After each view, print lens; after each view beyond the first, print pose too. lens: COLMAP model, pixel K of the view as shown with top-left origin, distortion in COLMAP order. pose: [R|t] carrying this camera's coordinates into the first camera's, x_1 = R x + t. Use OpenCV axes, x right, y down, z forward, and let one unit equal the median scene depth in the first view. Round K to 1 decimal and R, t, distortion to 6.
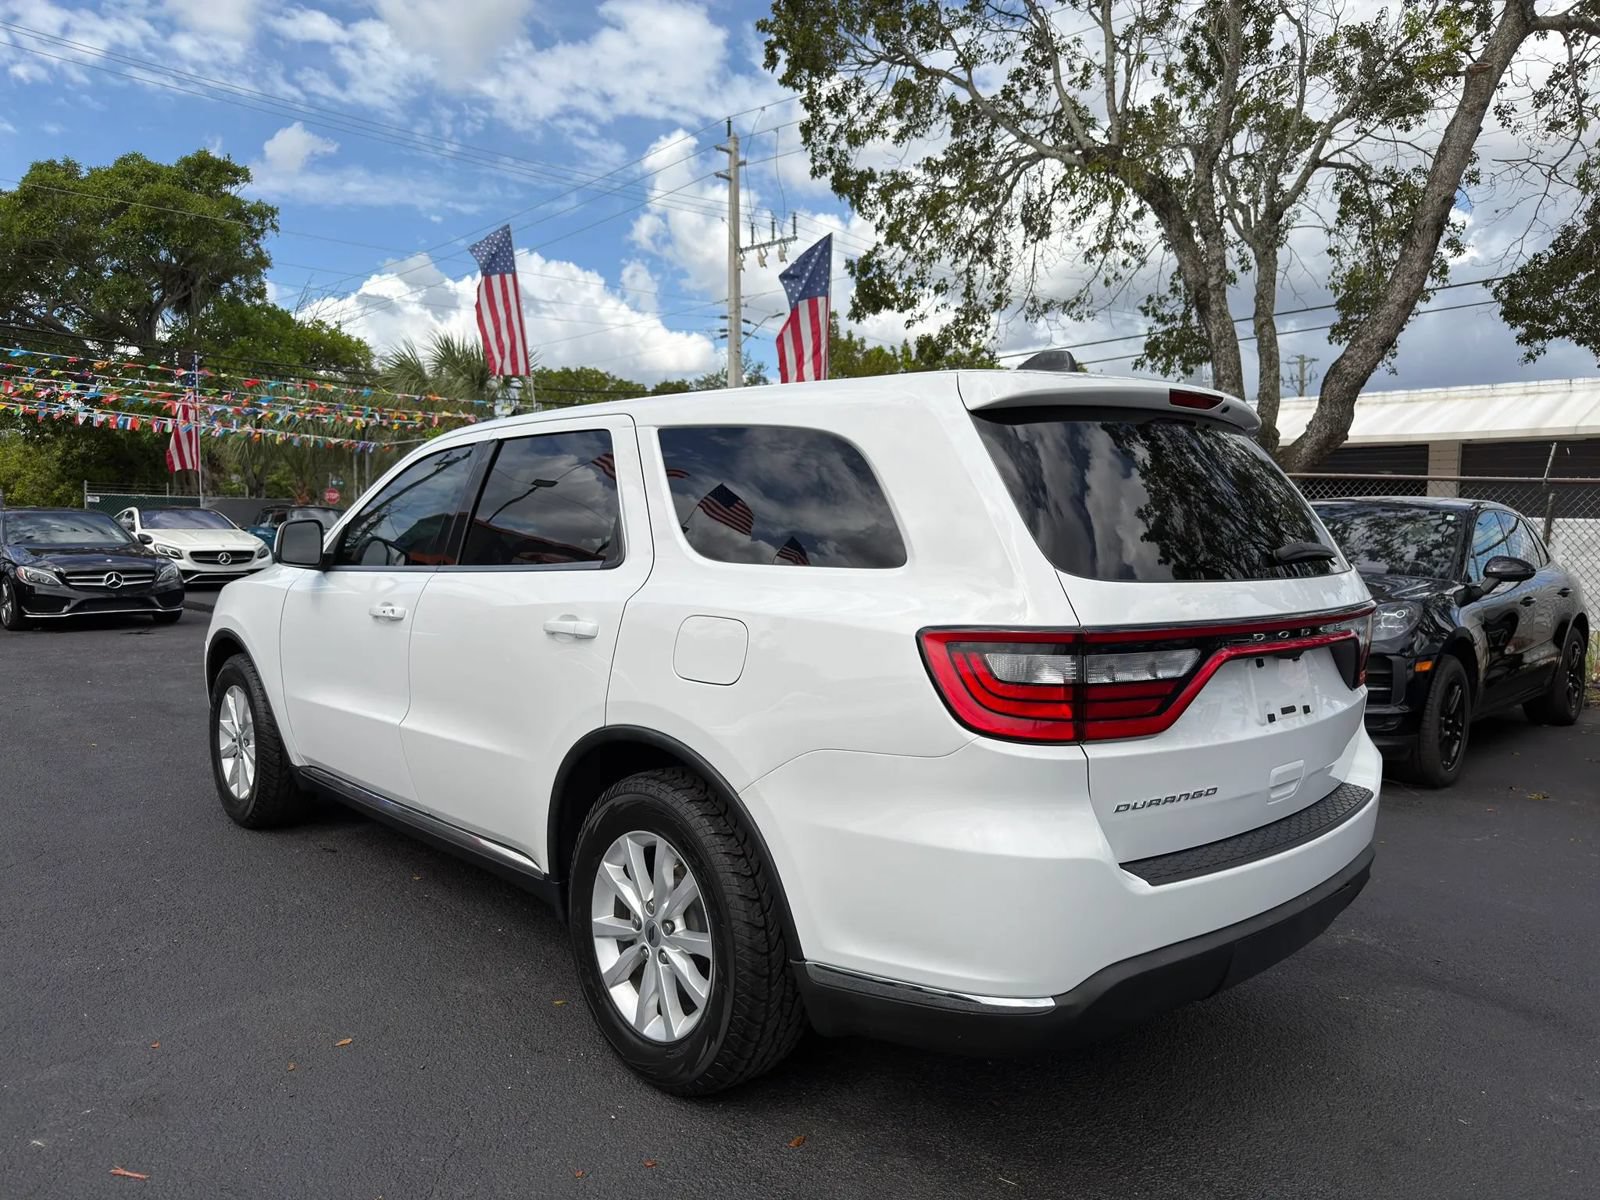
lens RADIAL K [[1146.4, 0, 800.0], [0, 1146.4, 600.0], [0, 0, 1]] dist [-0.005963, -0.003393]
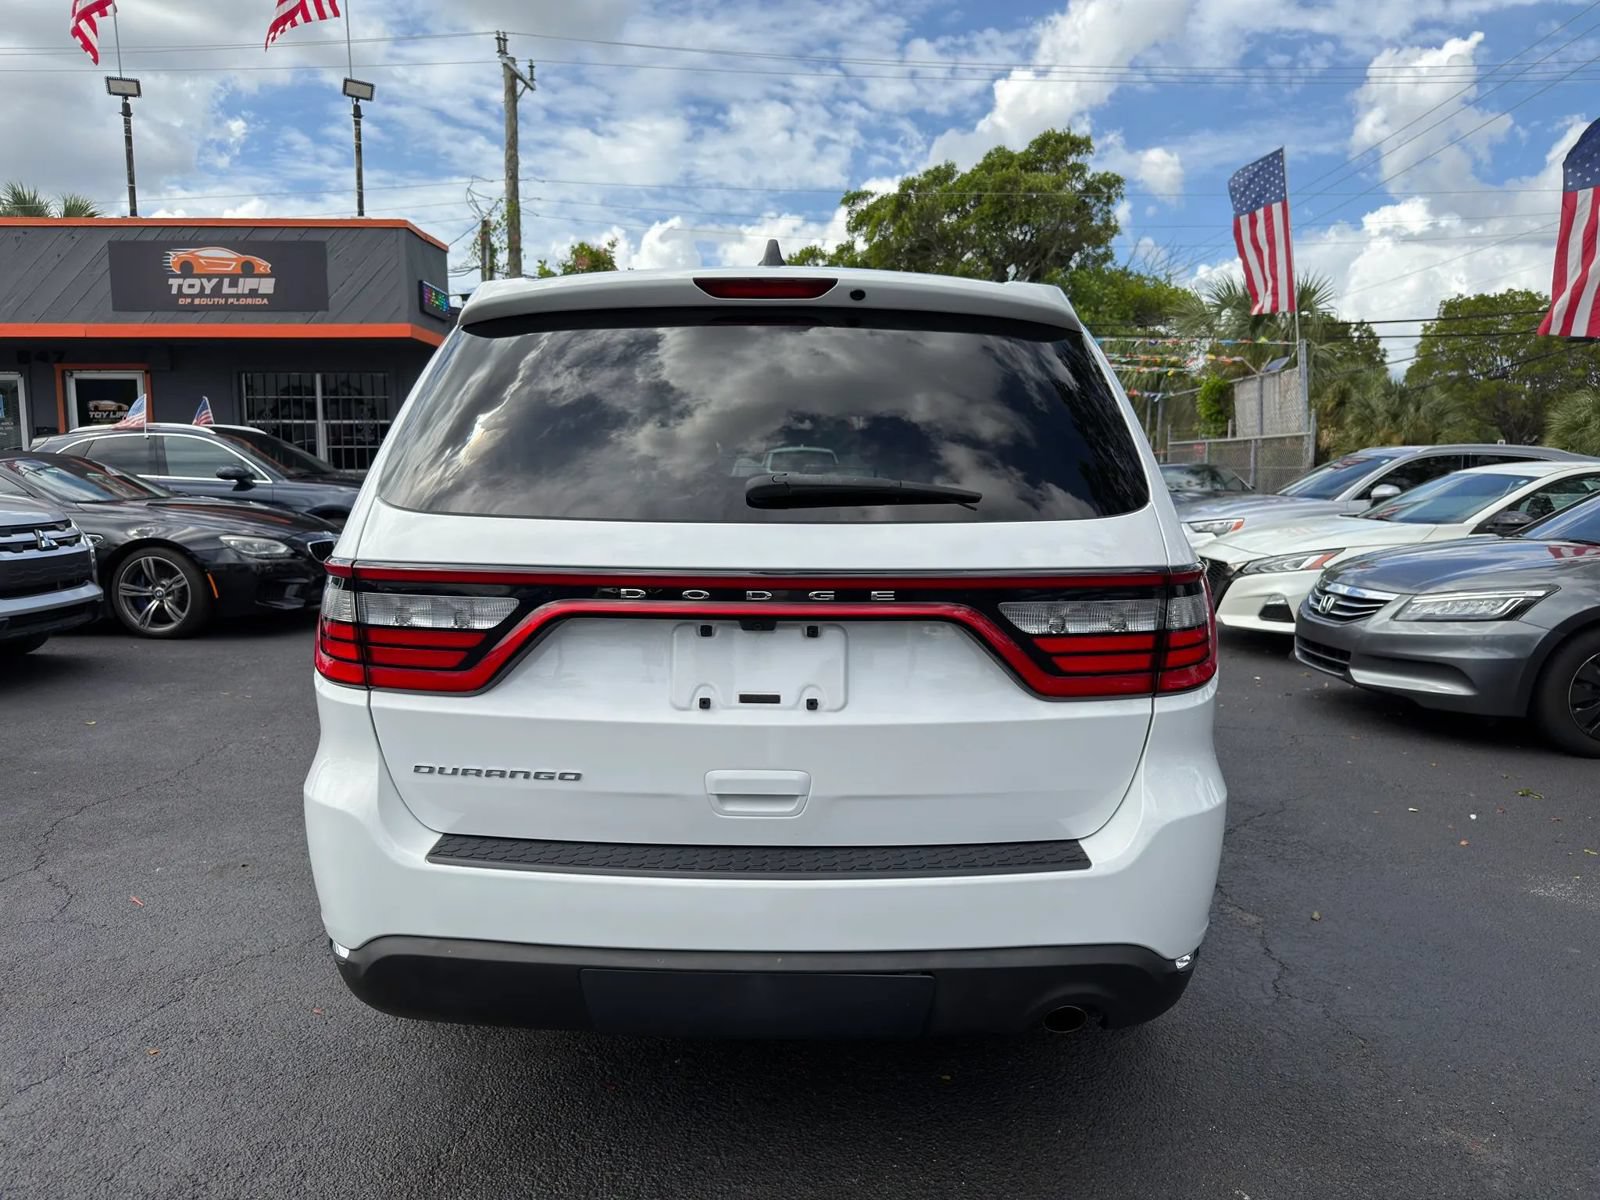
lens RADIAL K [[1134.5, 0, 779.0], [0, 1134.5, 598.1], [0, 0, 1]] dist [0.062426, -0.069055]
pose [[0.733499, 0.074252, -0.675622, 0.956702], [-0.046801, 0.997173, 0.058781, -0.013686], [0.678077, -0.011496, 0.734901, 0.480897]]
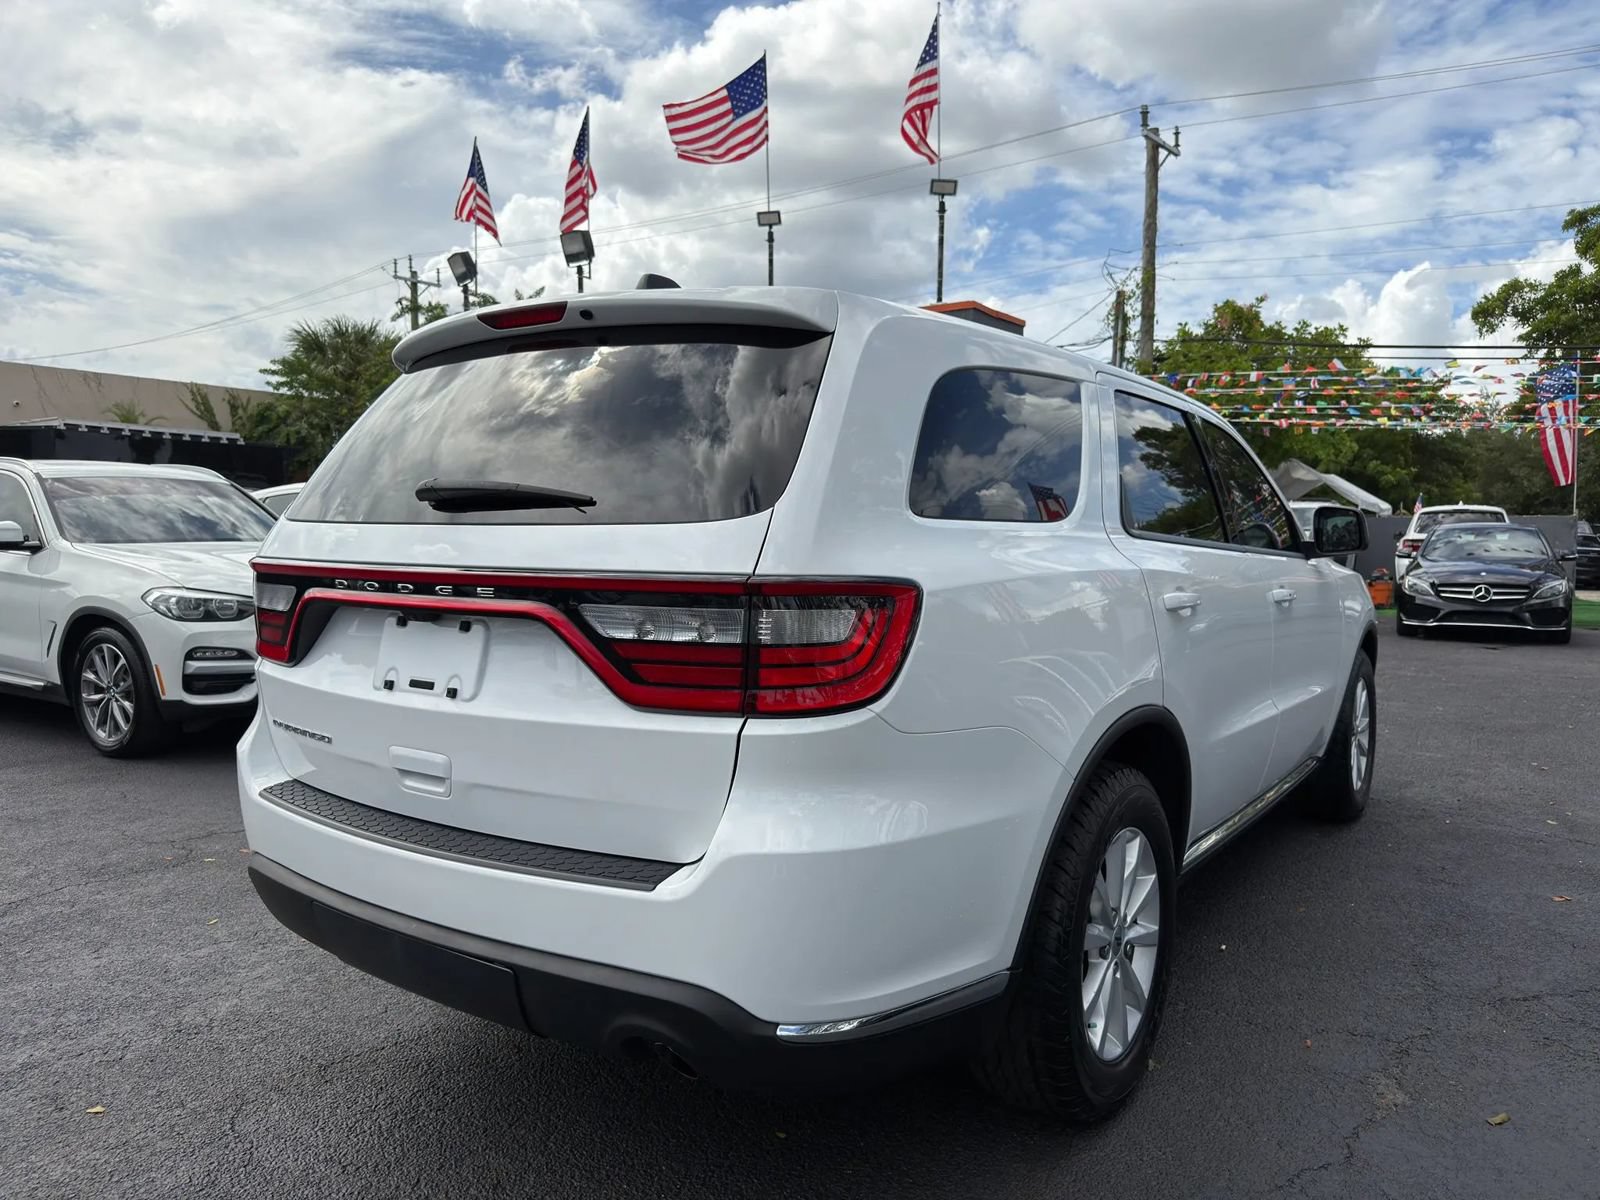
lens RADIAL K [[1146.4, 0, 800.0], [0, 1146.4, 600.0], [0, 0, 1]] dist [-0.005963, -0.003393]
pose [[0.236892, 0.049305, -0.970284, 1.319988], [-0.071931, 0.996860, 0.033094, -0.011144], [0.968870, 0.061953, 0.239694, 1.092584]]
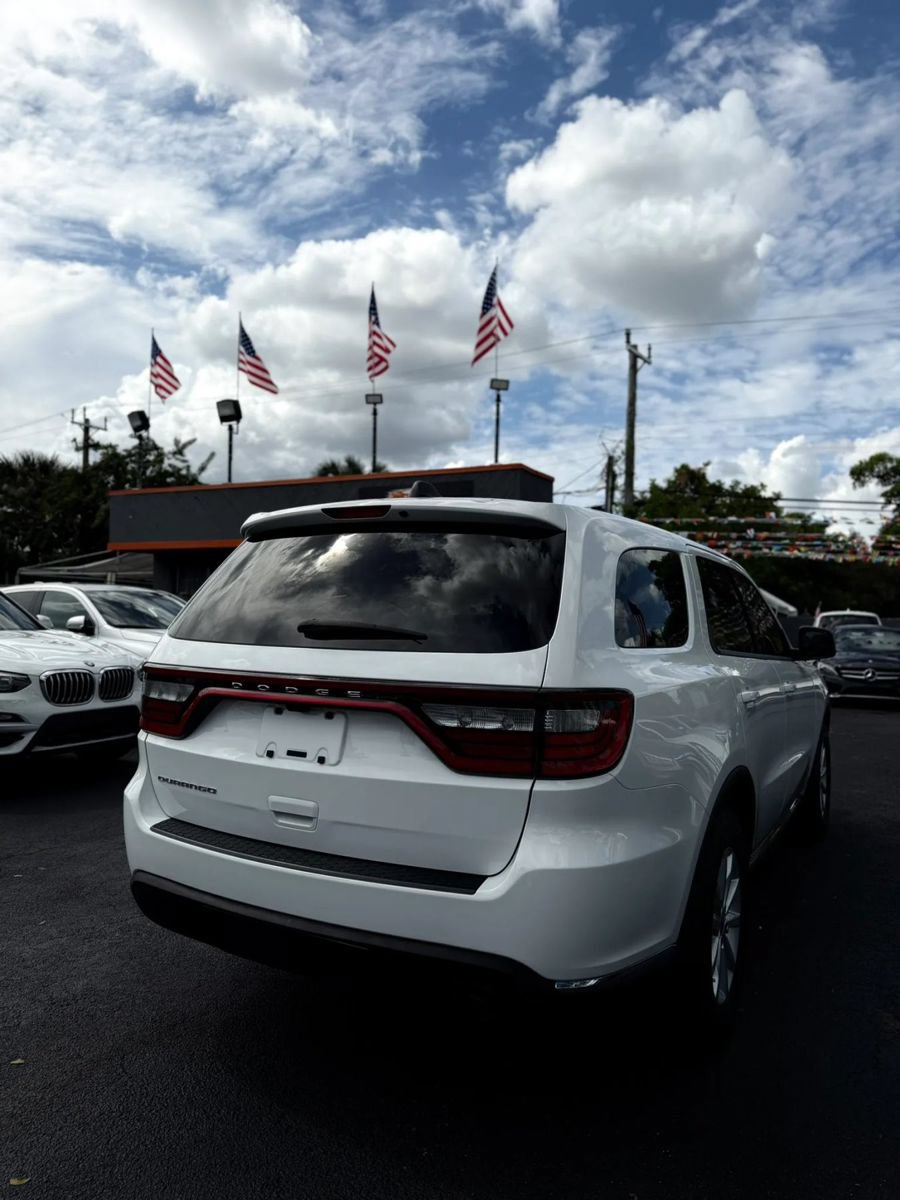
lens RADIAL K [[850.9, 0, 446.9], [0, 850.9, 607.4], [0, 0, 1]] dist [0.062426, -0.069055]
pose [[0.329908, -0.014763, -0.943898, 1.393020], [-0.087223, 0.995124, -0.046050, -0.034364], [0.939975, 0.097521, 0.327011, 0.859577]]
